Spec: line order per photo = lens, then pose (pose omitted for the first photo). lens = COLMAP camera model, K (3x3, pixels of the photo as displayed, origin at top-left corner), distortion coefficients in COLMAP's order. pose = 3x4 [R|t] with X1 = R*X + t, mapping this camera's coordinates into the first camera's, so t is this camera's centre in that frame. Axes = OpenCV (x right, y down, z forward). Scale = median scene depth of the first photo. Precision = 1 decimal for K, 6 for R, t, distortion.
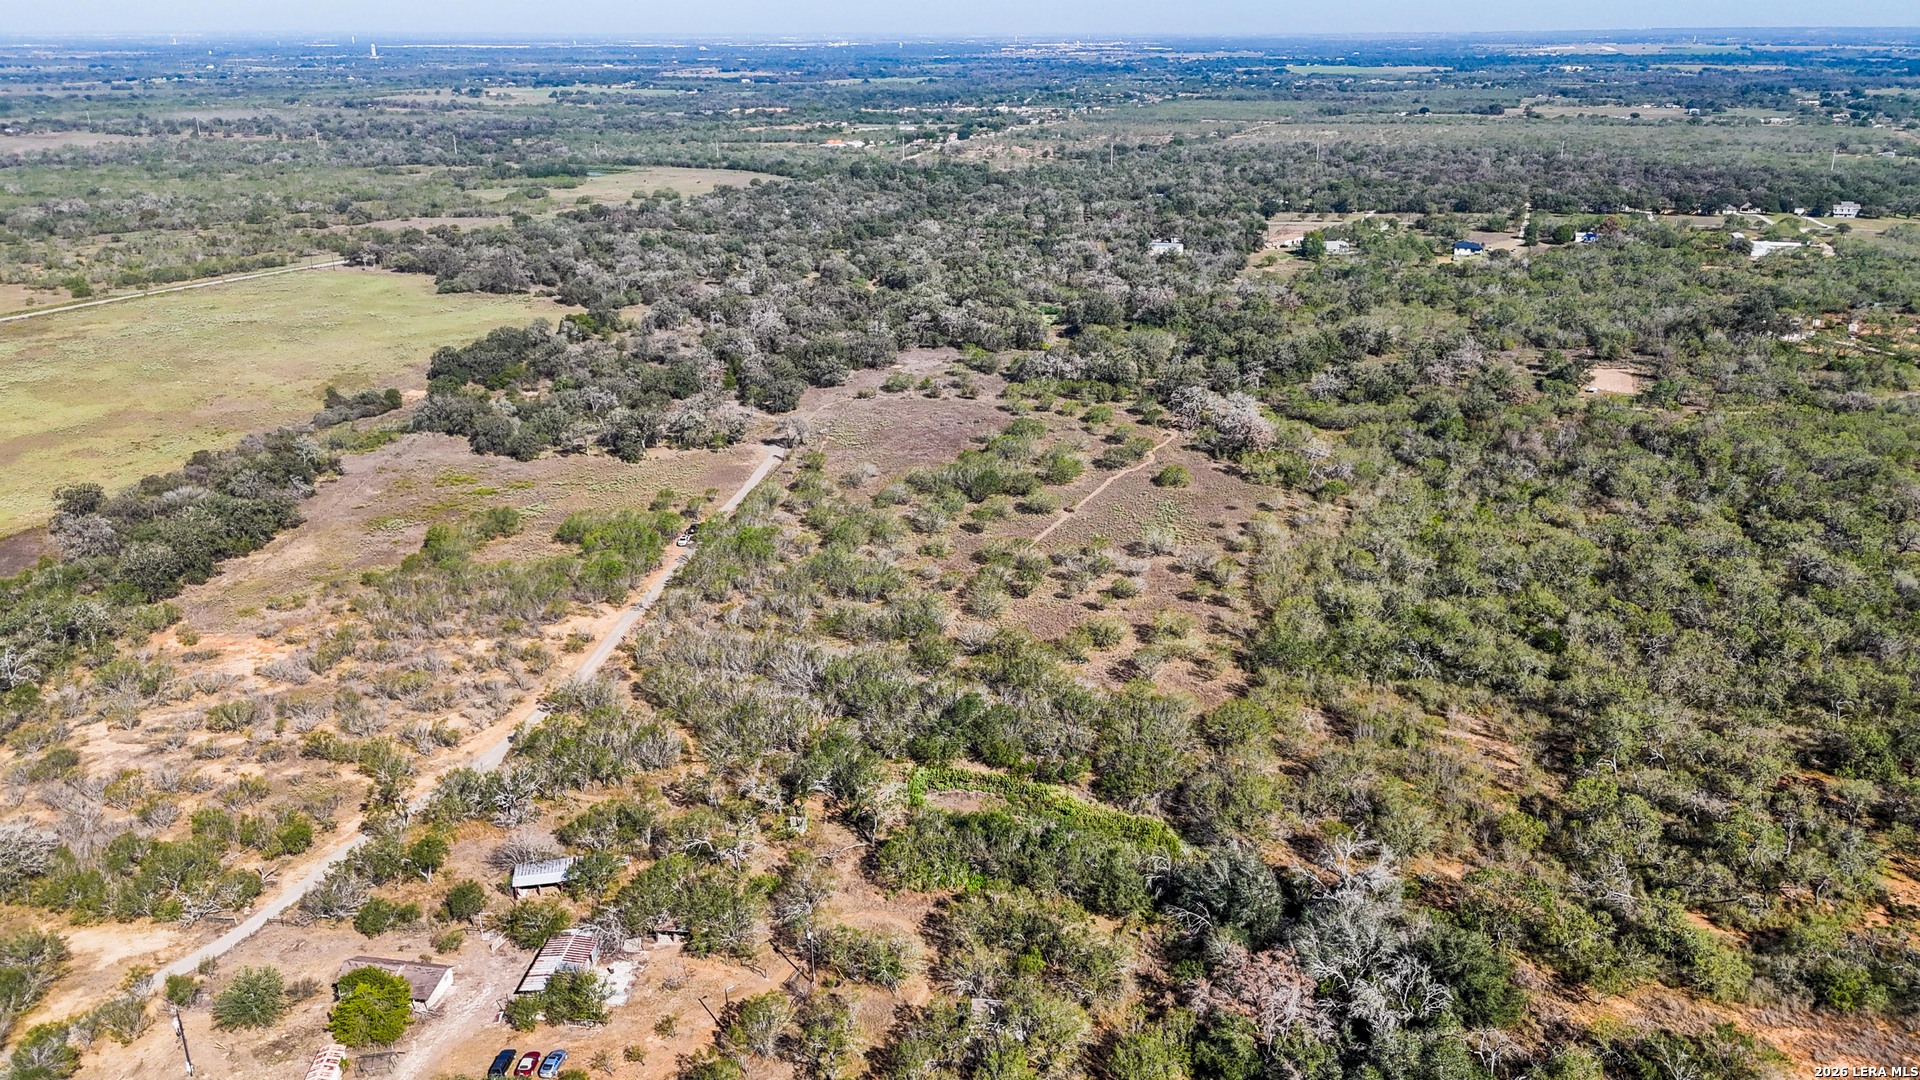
lens RADIAL K [[1434.9, 0, 953.4], [0, 1434.9, 543.9], [0, 0, 1]] dist [0.063429, -0.056960]
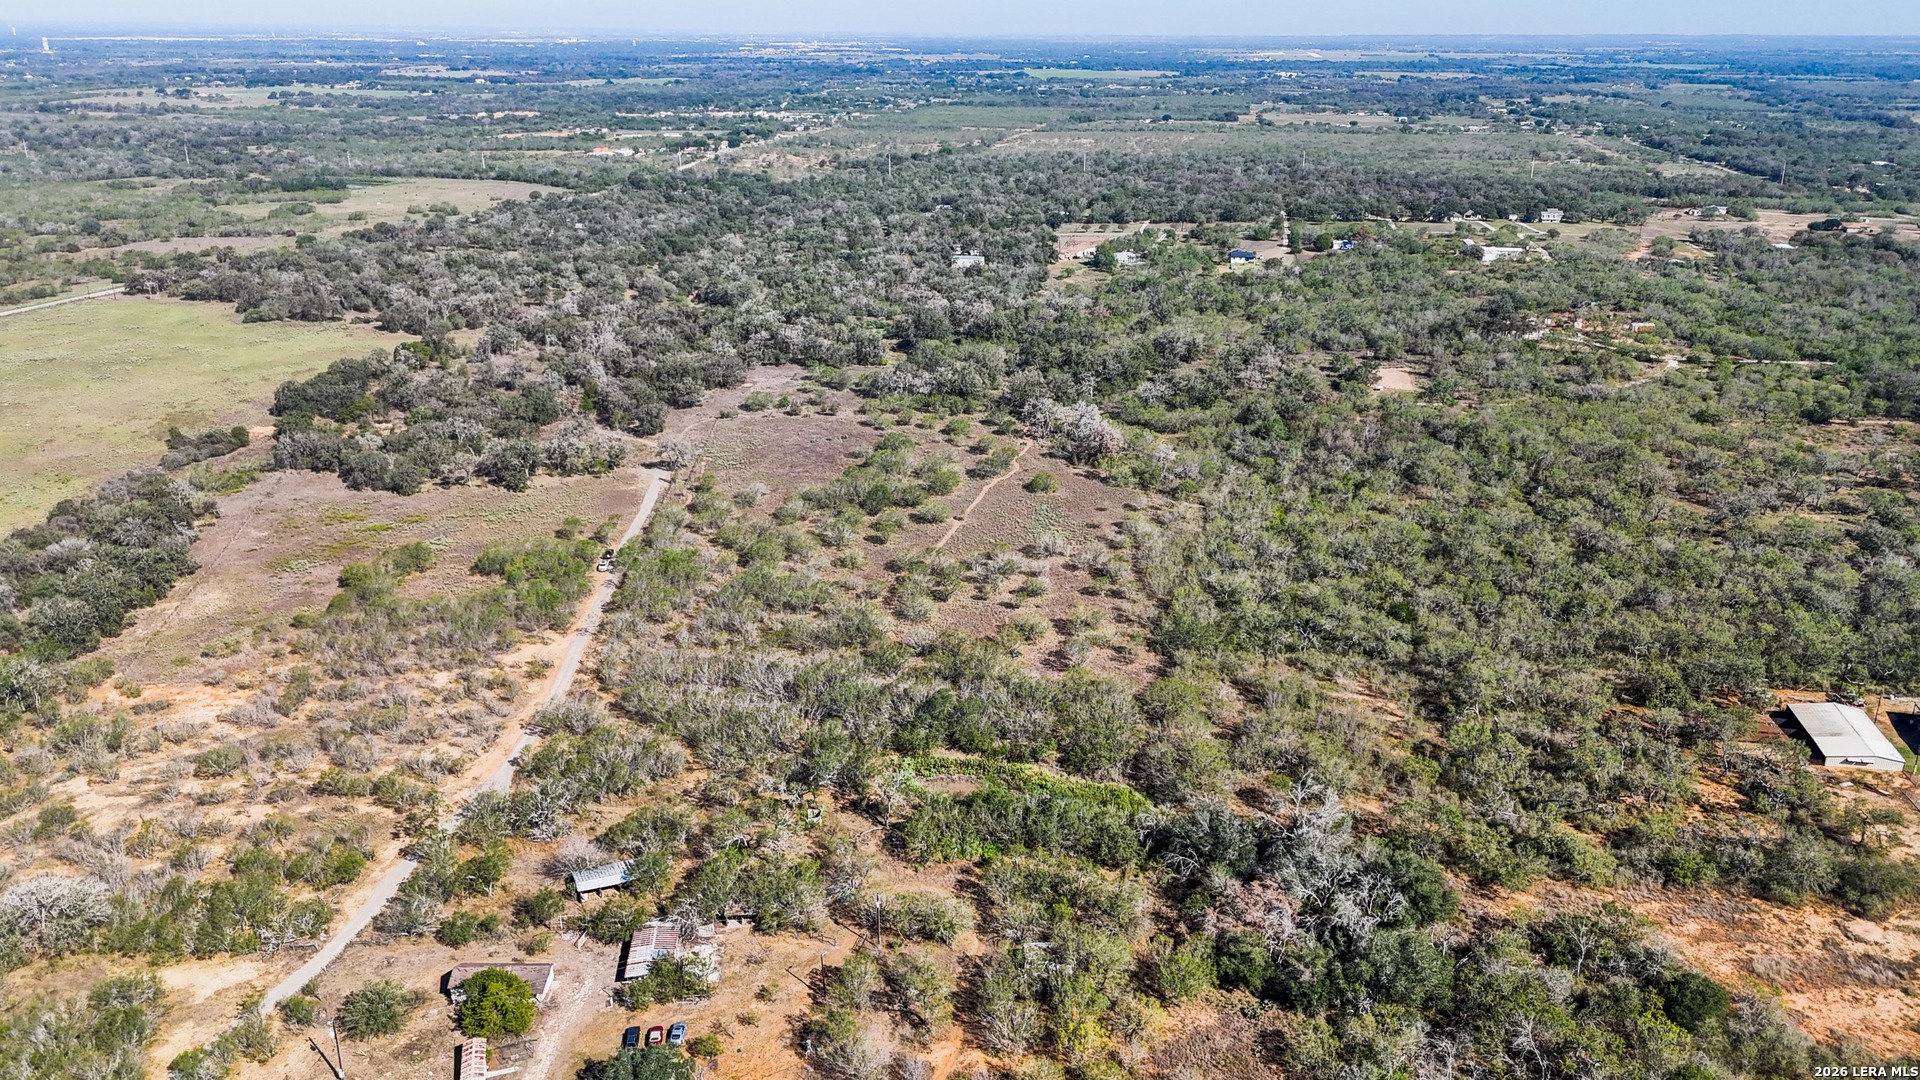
lens RADIAL K [[1434.9, 0, 953.4], [0, 1434.9, 543.9], [0, 0, 1]] dist [0.063429, -0.056960]
pose [[0.984466, -0.052225, 0.167628, -0.111744], [0.051885, 0.998632, 0.006409, -0.011838], [-0.167733, 0.002388, 0.985830, -0.079228]]
